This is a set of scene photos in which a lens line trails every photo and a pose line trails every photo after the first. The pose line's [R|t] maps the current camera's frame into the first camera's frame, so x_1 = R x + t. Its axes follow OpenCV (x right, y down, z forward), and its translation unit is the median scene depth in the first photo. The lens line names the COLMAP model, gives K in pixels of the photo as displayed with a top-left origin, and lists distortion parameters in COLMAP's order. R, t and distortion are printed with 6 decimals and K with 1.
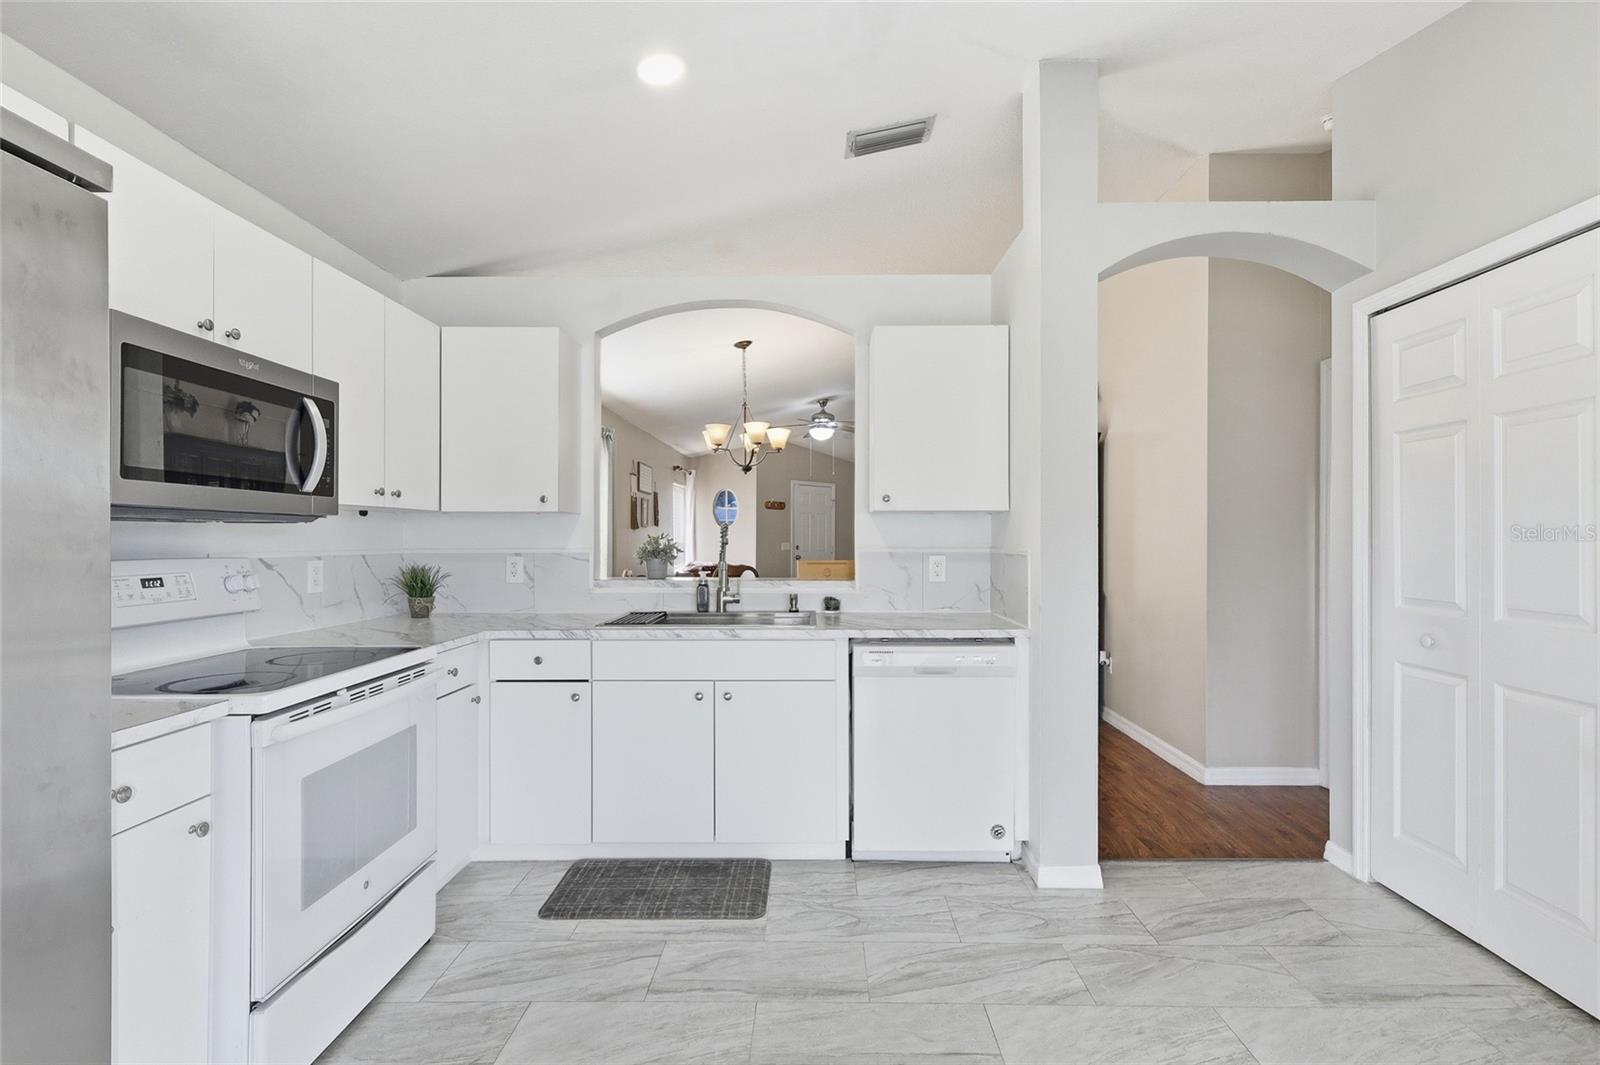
lens RADIAL K [[757.9, 0, 805.7], [0, 757.9, 536.4], [0, 0, 1]] dist [0.003820, 0.000524]
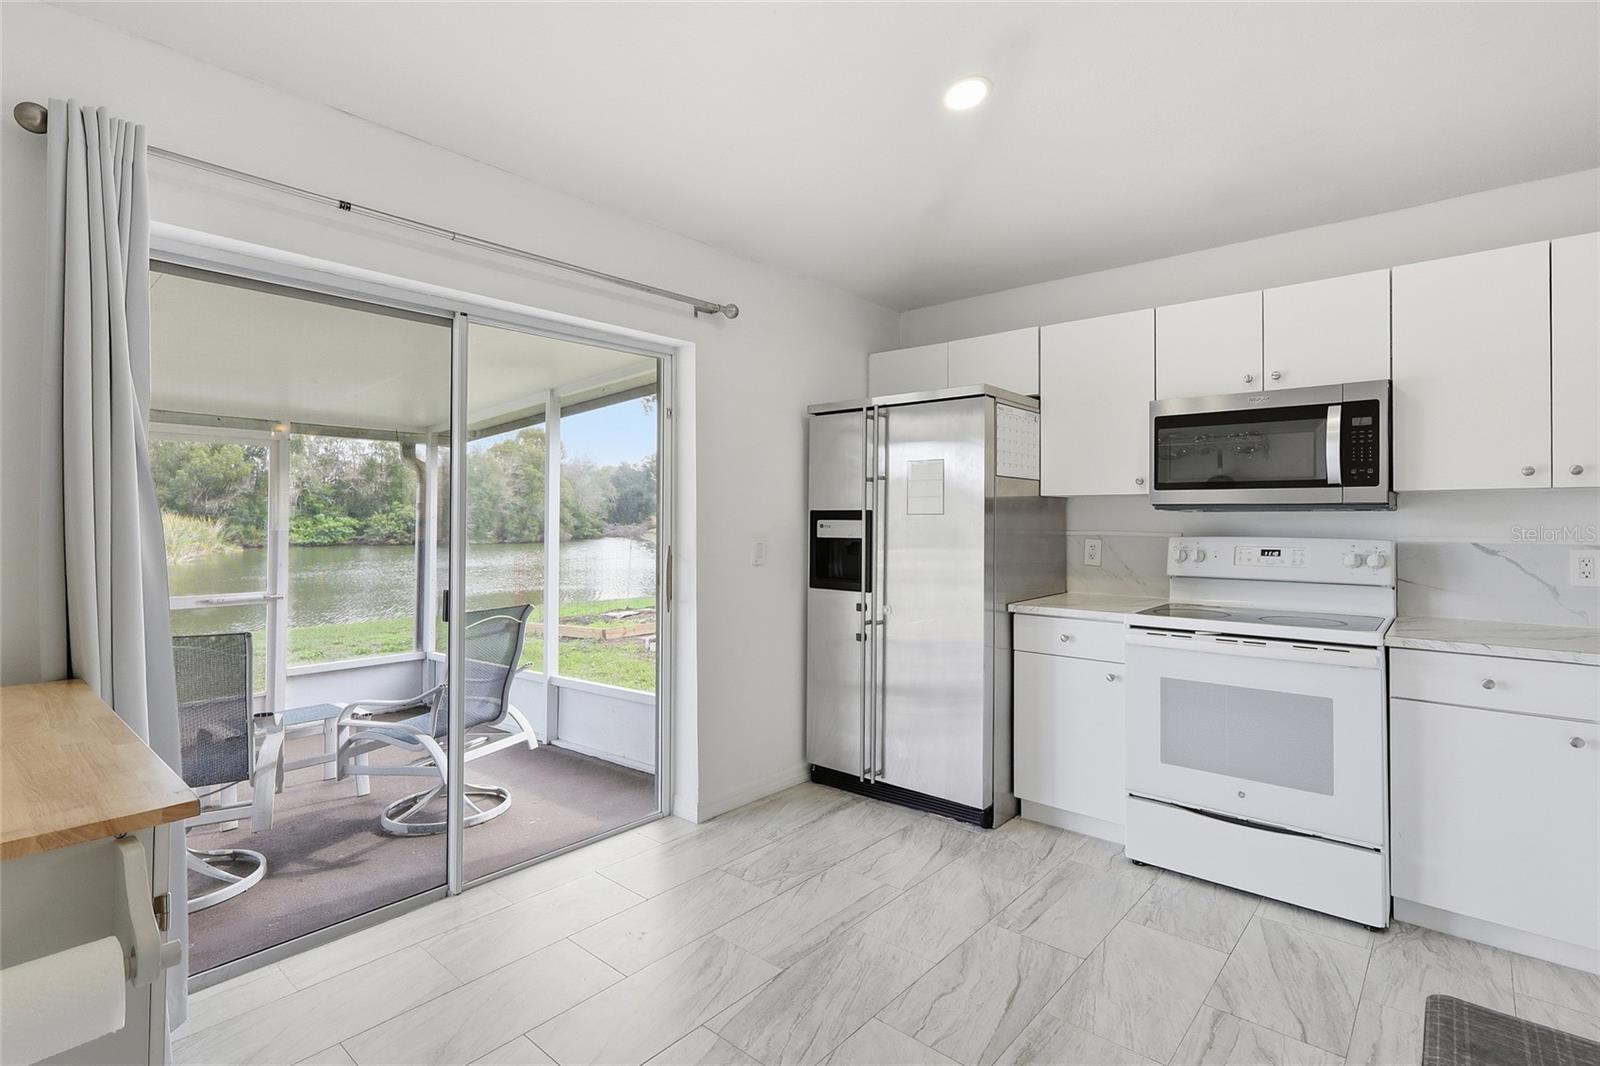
lens RADIAL K [[757.9, 0, 804.5], [0, 757.9, 525.3], [0, 0, 1]] dist [0.003820, 0.000524]
pose [[-0.648841, -0.000164, -0.760924, 0.825047], [-0.003424, 0.999990, 0.002704, 0.005833], [0.760917, 0.004360, -0.648835, 1.206455]]
